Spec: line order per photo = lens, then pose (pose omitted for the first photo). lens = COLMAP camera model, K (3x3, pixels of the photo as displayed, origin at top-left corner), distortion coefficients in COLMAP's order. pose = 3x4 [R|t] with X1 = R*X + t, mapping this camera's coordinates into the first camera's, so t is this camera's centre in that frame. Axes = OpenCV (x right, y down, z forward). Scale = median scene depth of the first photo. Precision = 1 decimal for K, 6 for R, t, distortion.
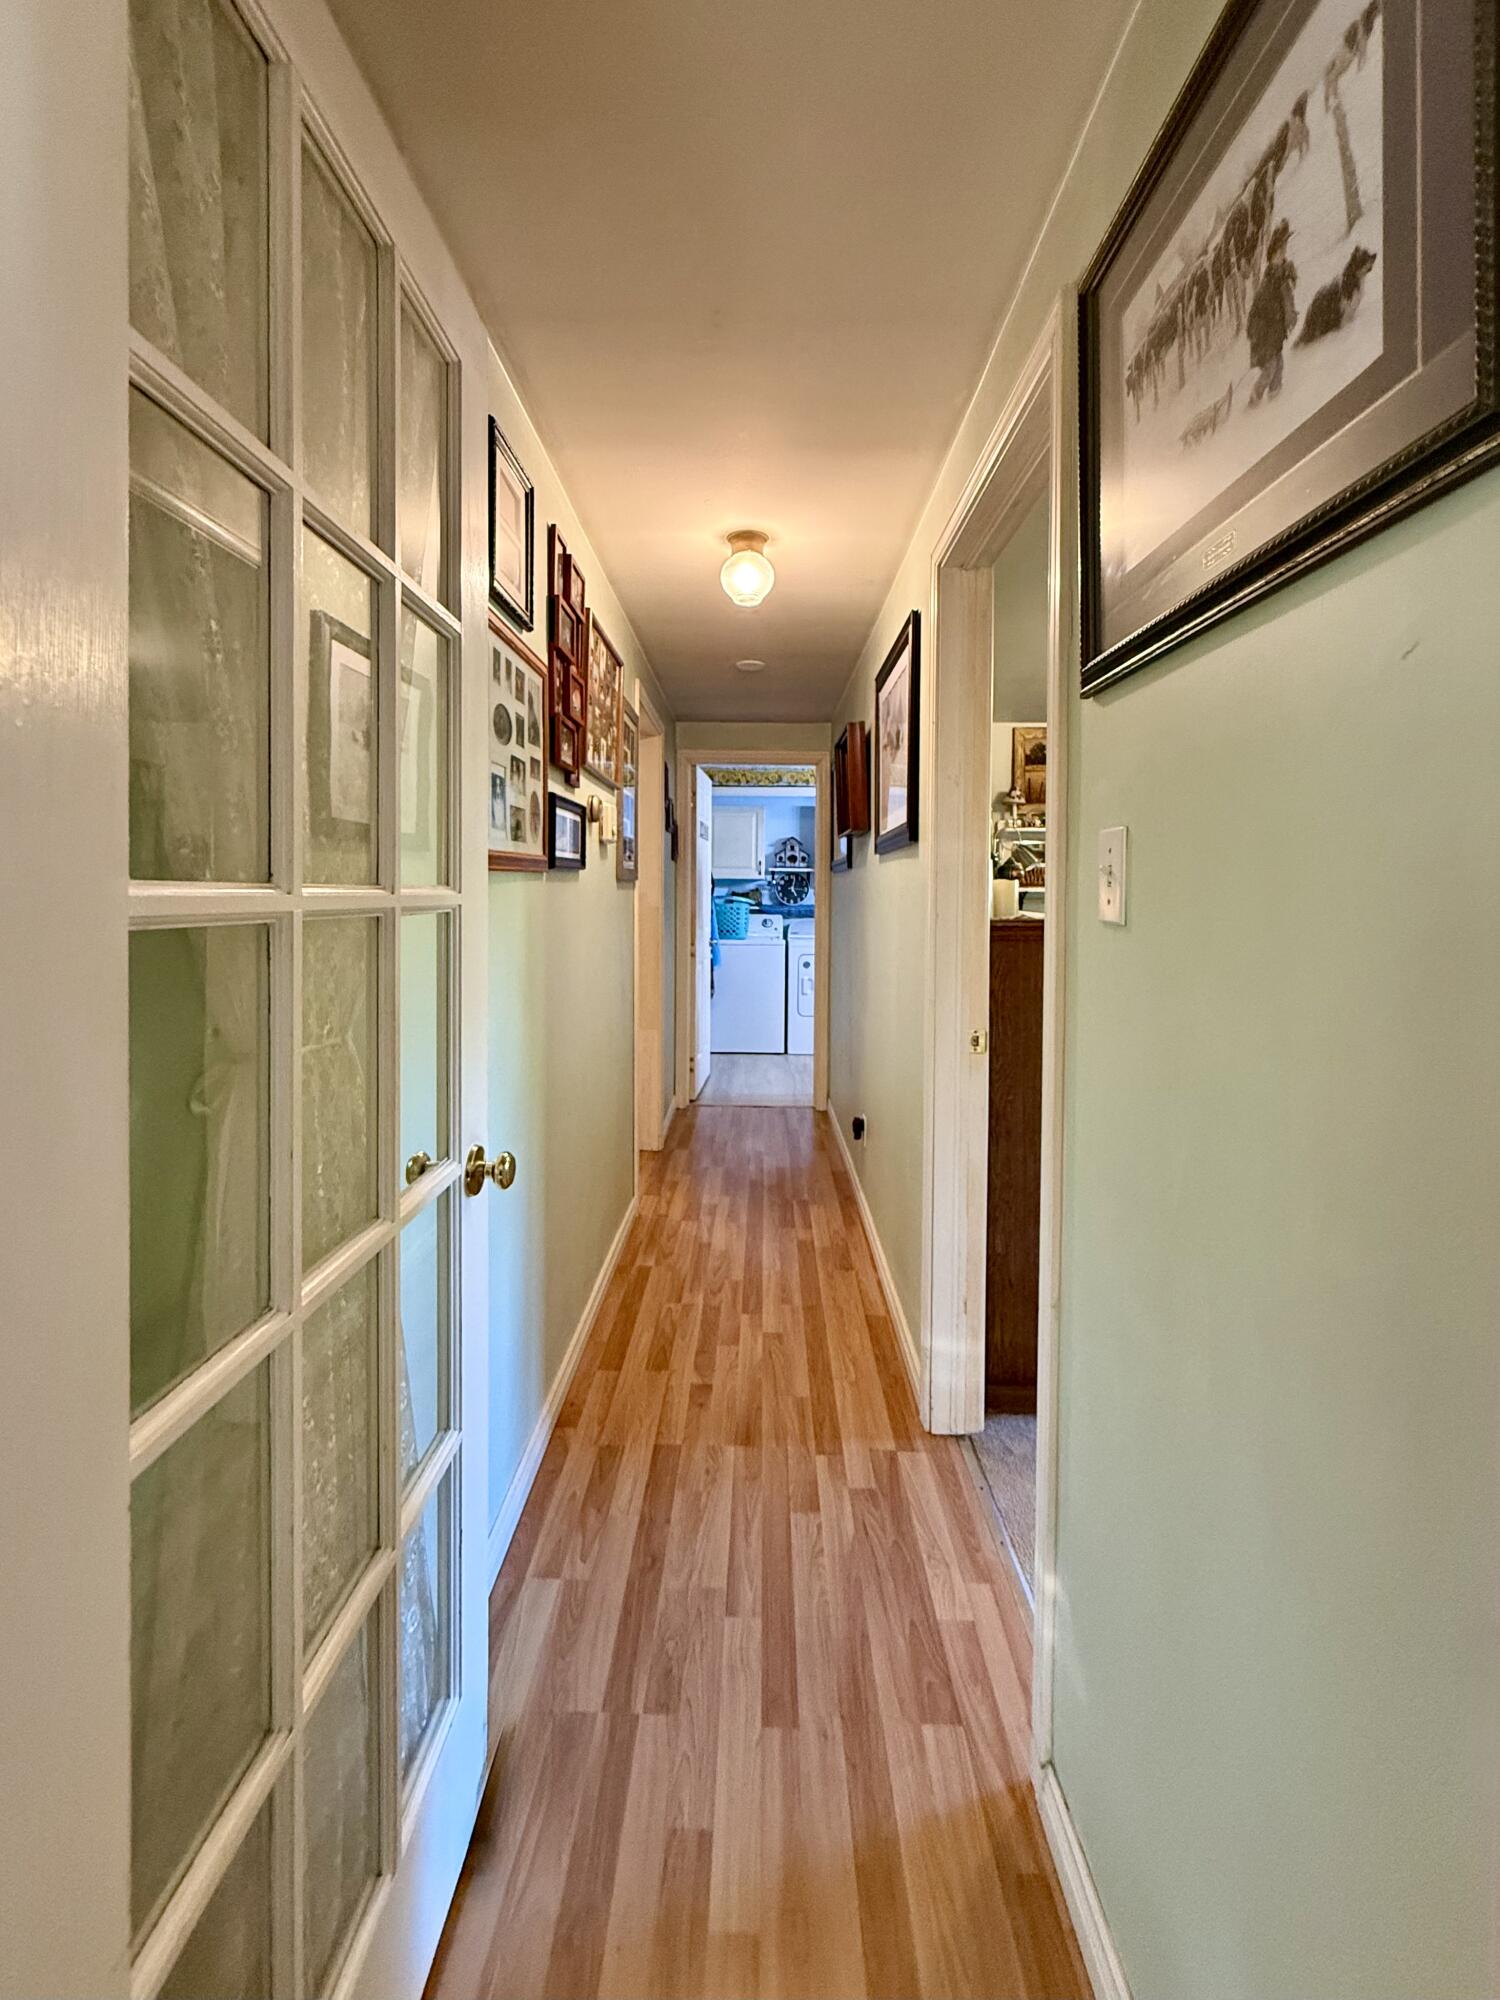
lens RADIAL K [[800.4, 0, 752.8], [0, 800.4, 1000.1], [0, 0, 1]] dist [-0.001490, -0.000478]
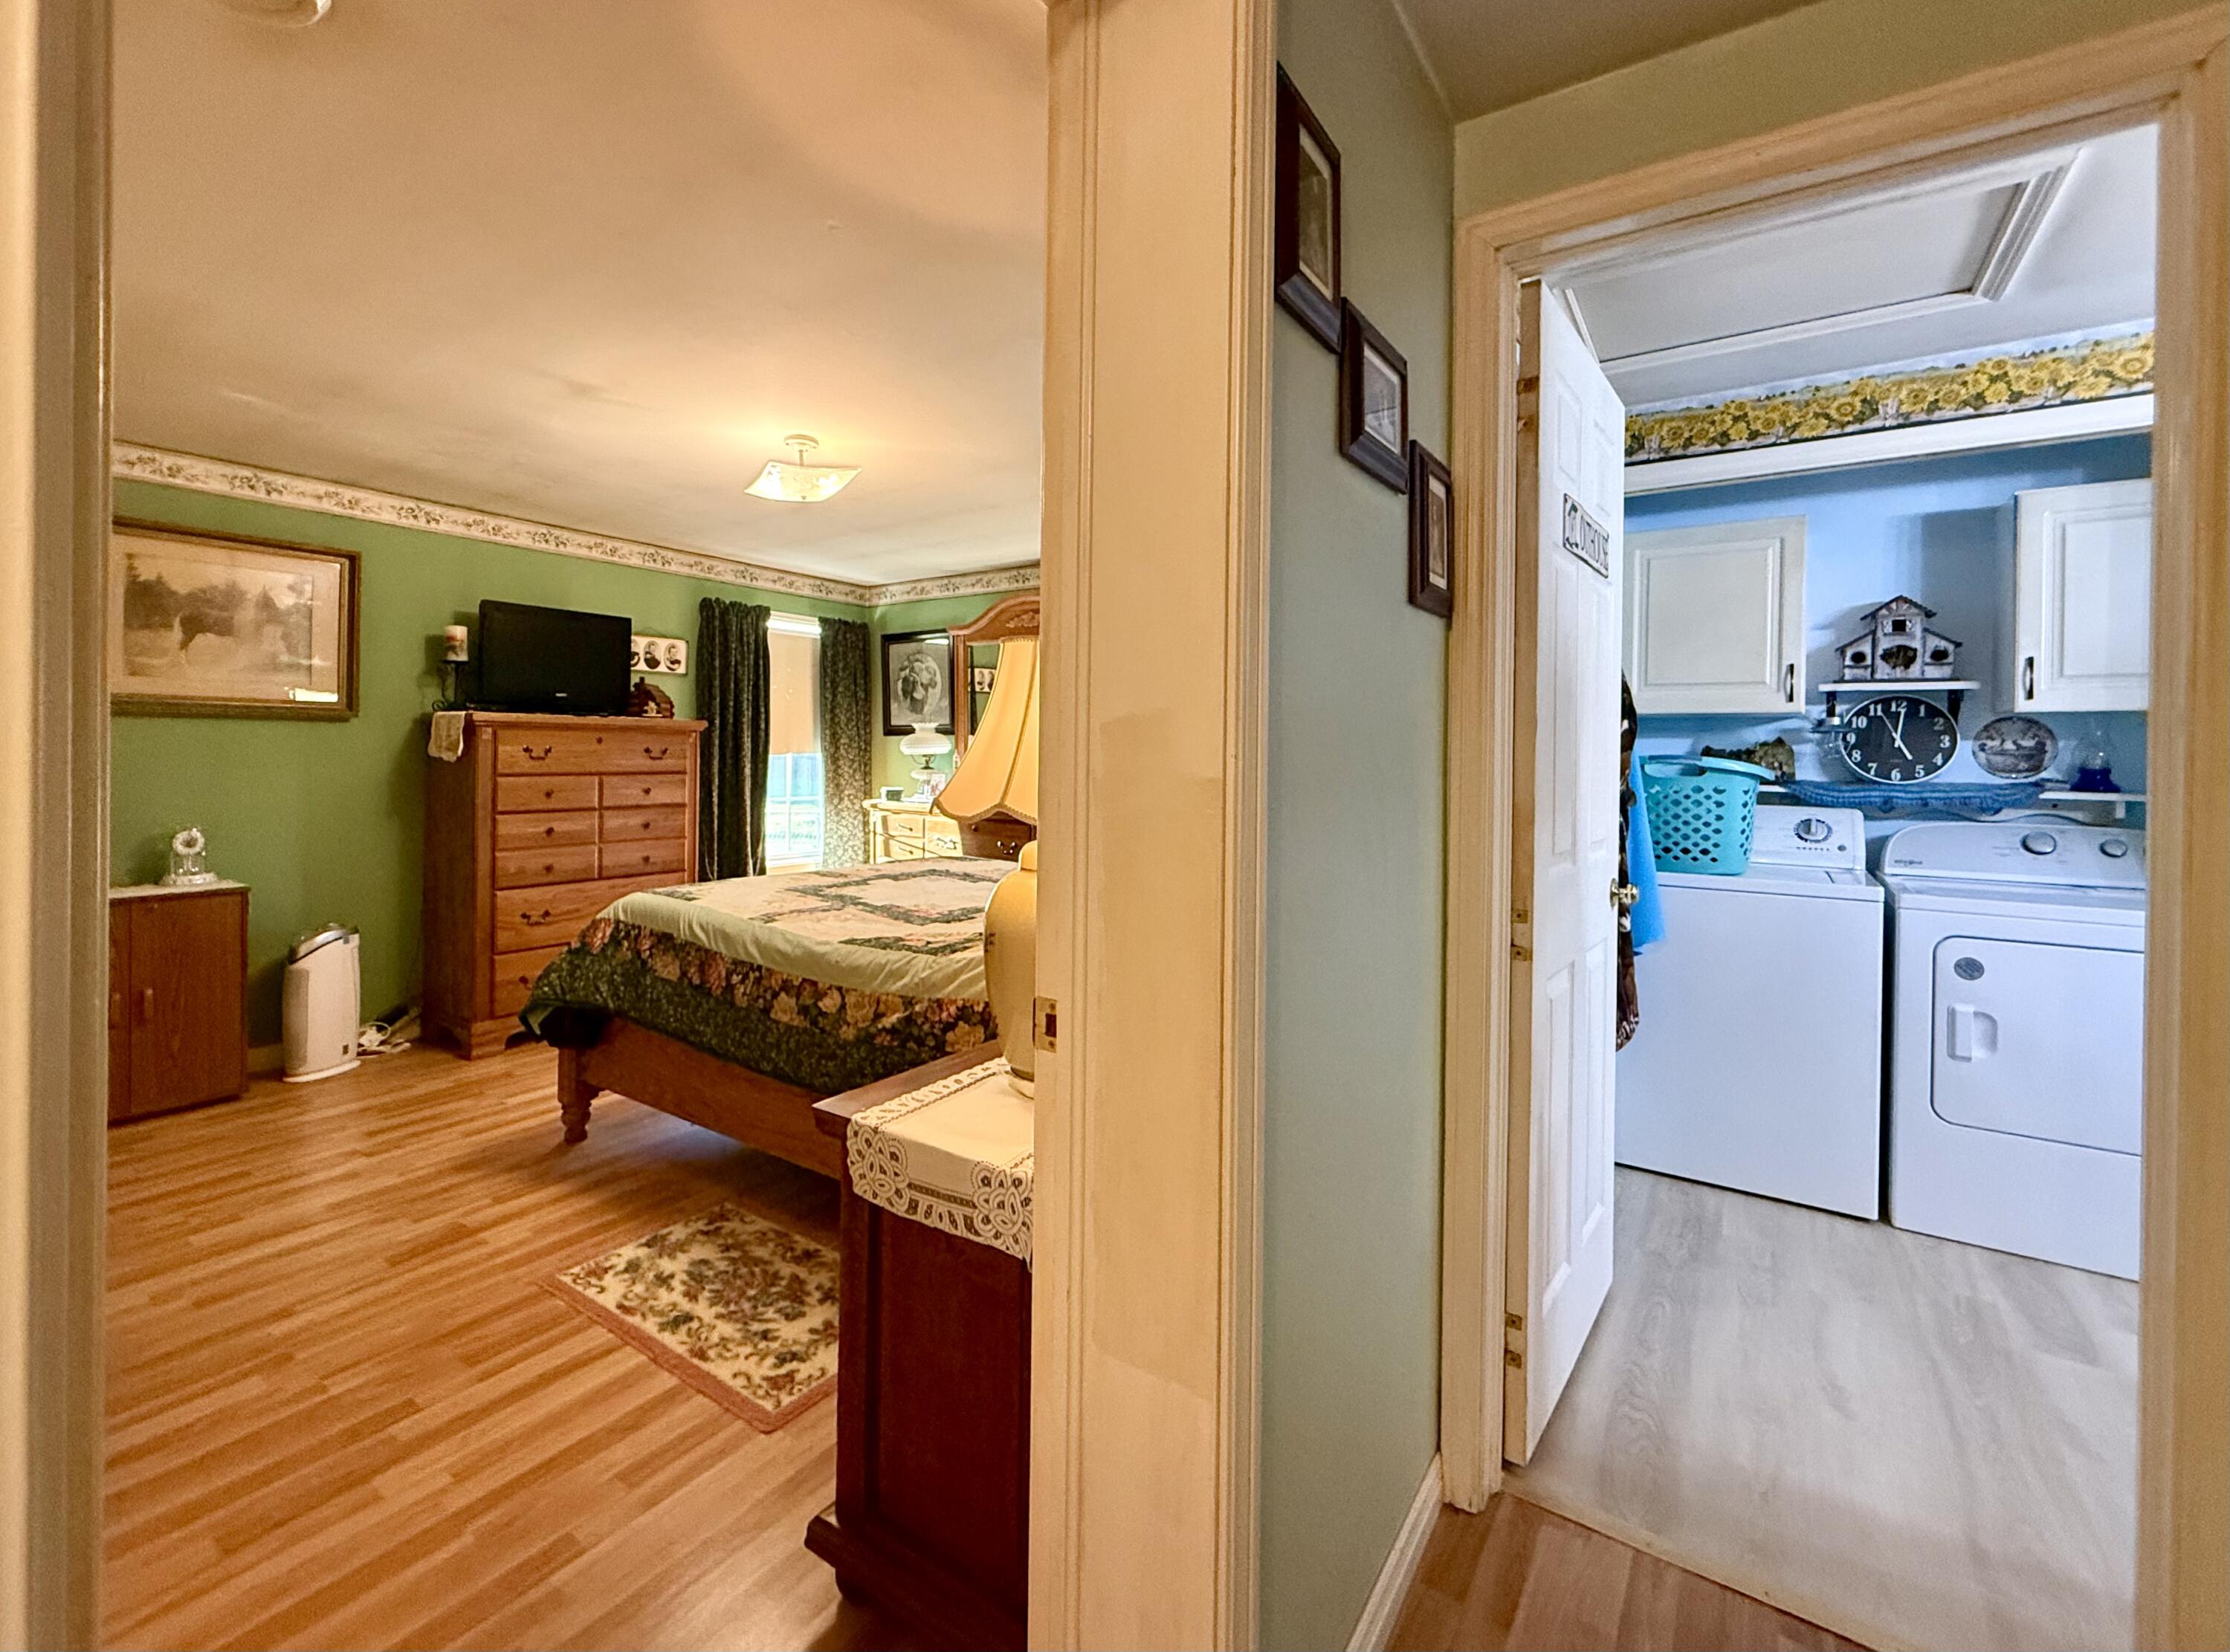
lens RADIAL K [[953.6, 0, 1129.2], [0, 953.6, 767.1], [0, 0, 1]] dist [0.011615, 0.000764]
pose [[0.837410, 0.005632, -0.546546, -0.004547], [-0.075904, 0.991456, -0.106081, -0.054640], [0.541279, 0.130319, 0.830683, 0.459454]]
